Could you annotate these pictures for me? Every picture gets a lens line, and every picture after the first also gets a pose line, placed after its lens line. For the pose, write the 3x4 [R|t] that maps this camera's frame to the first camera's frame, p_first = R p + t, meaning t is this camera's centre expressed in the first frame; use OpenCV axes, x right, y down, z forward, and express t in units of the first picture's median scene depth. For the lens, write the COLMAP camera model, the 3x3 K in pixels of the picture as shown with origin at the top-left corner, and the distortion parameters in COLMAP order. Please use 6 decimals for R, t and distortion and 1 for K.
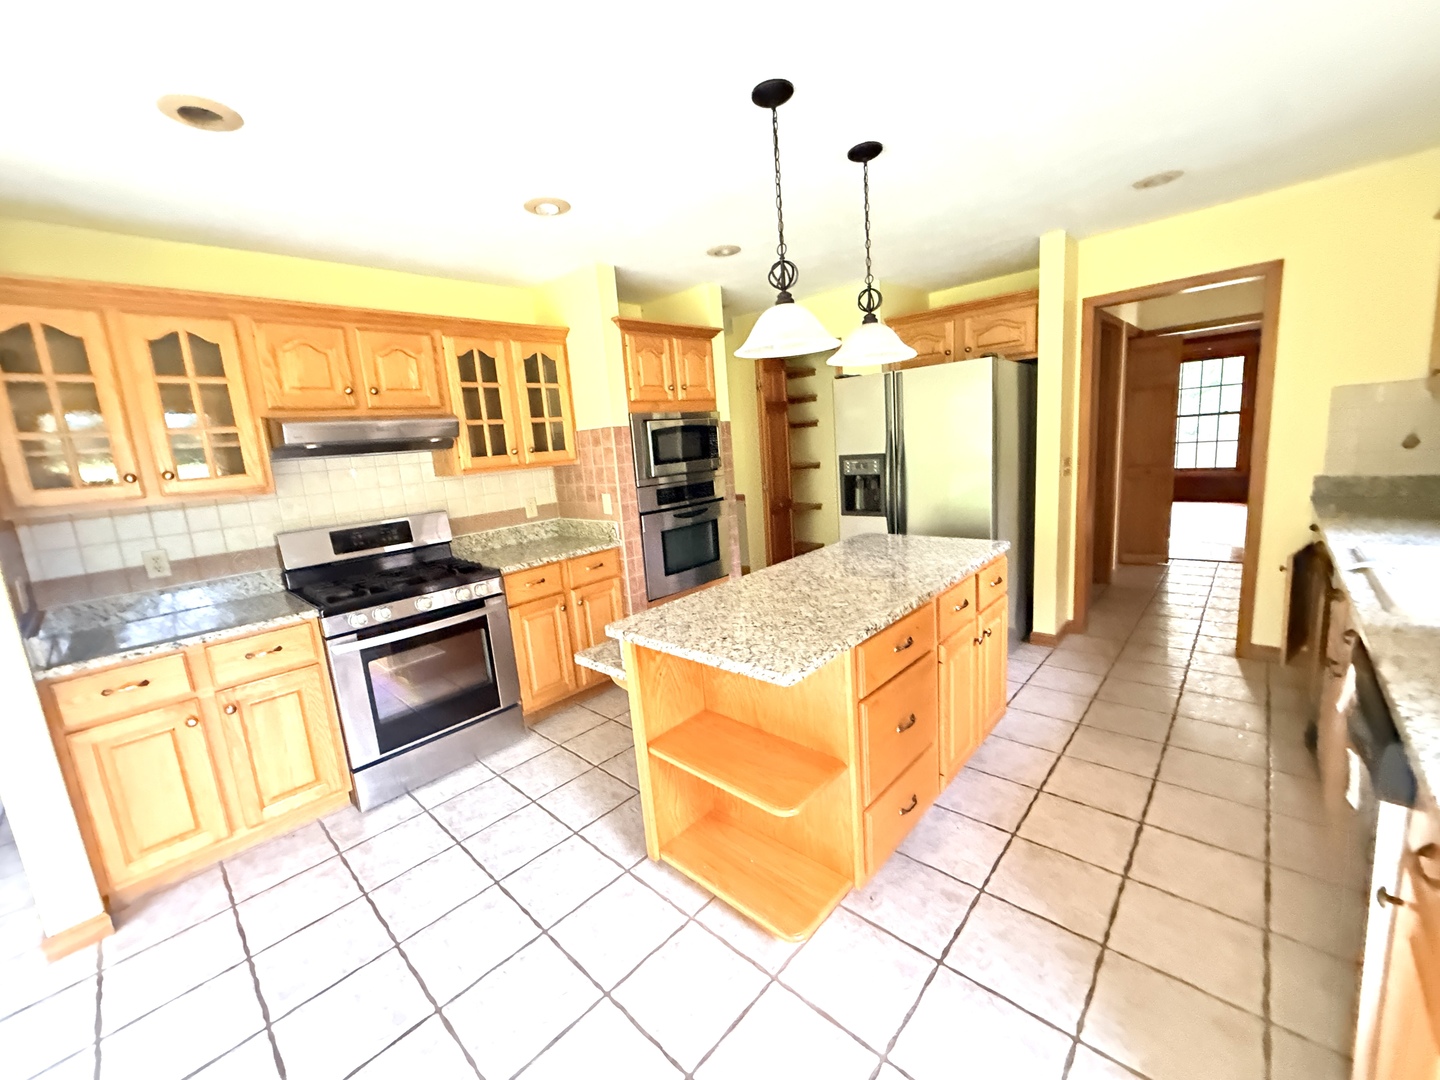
lens RADIAL K [[574.8, 0, 713.1], [0, 574.8, 540.0], [0, 0, 1]] dist [0.001430, 0.000512]
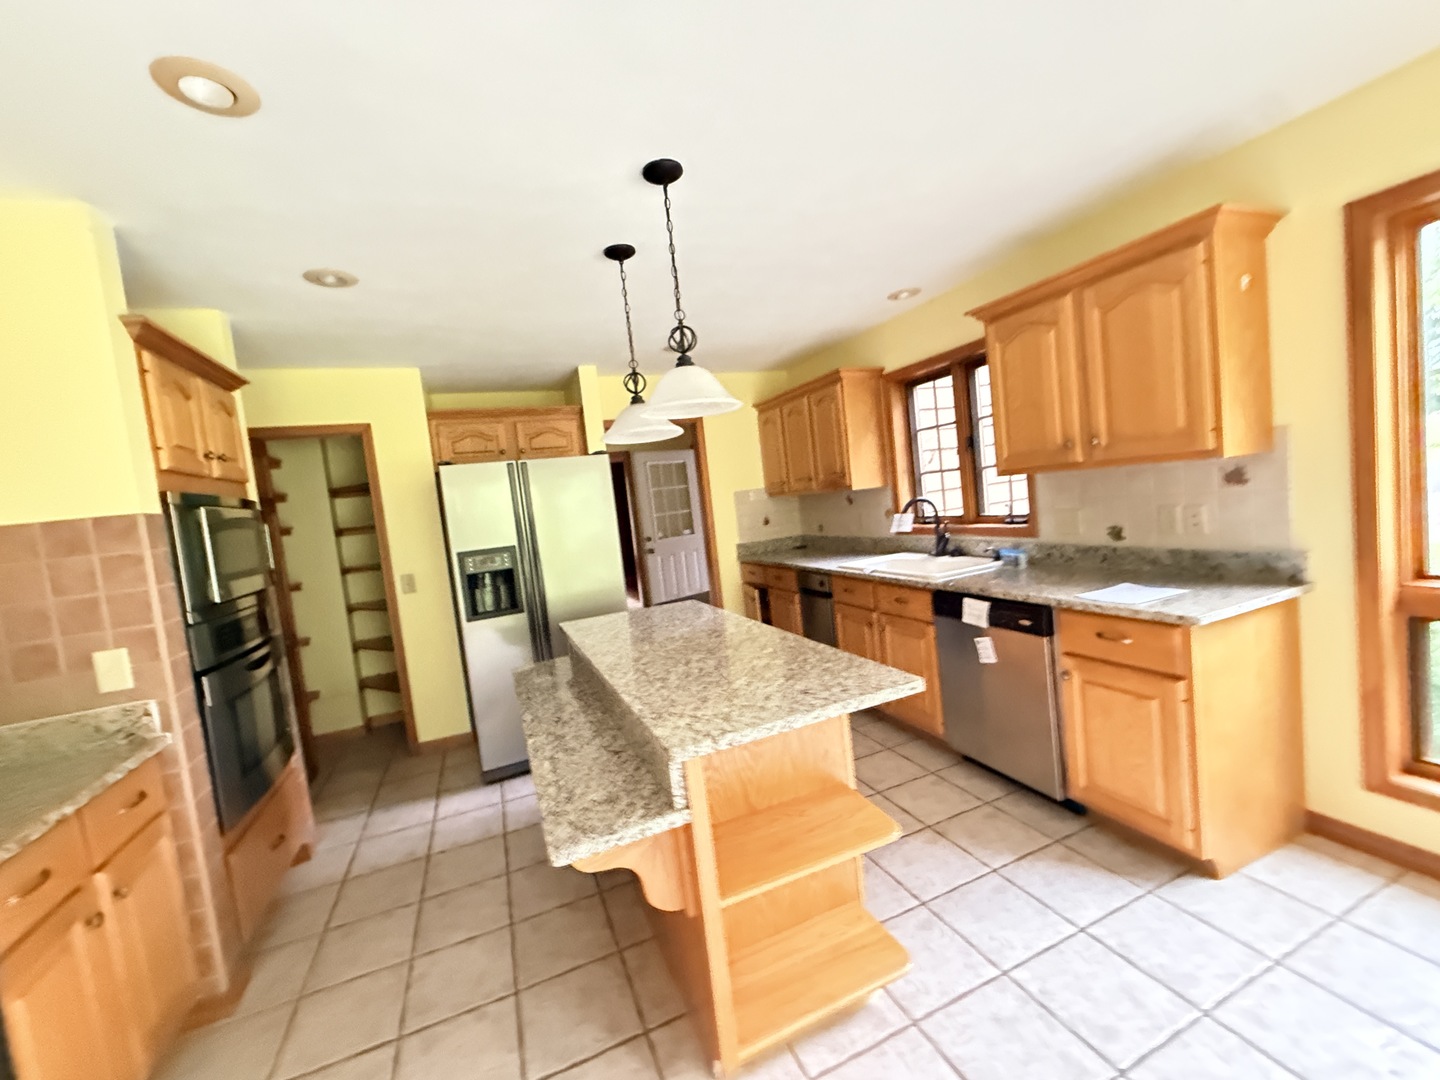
lens RADIAL K [[574.8, 0, 713.1], [0, 574.8, 540.0], [0, 0, 1]] dist [0.001430, 0.000512]
pose [[0.416399, -0.032165, 0.908613, -0.566807], [0.230508, 0.970456, -0.071283, -0.024281], [-0.879476, 0.239125, 0.411511, 0.444386]]
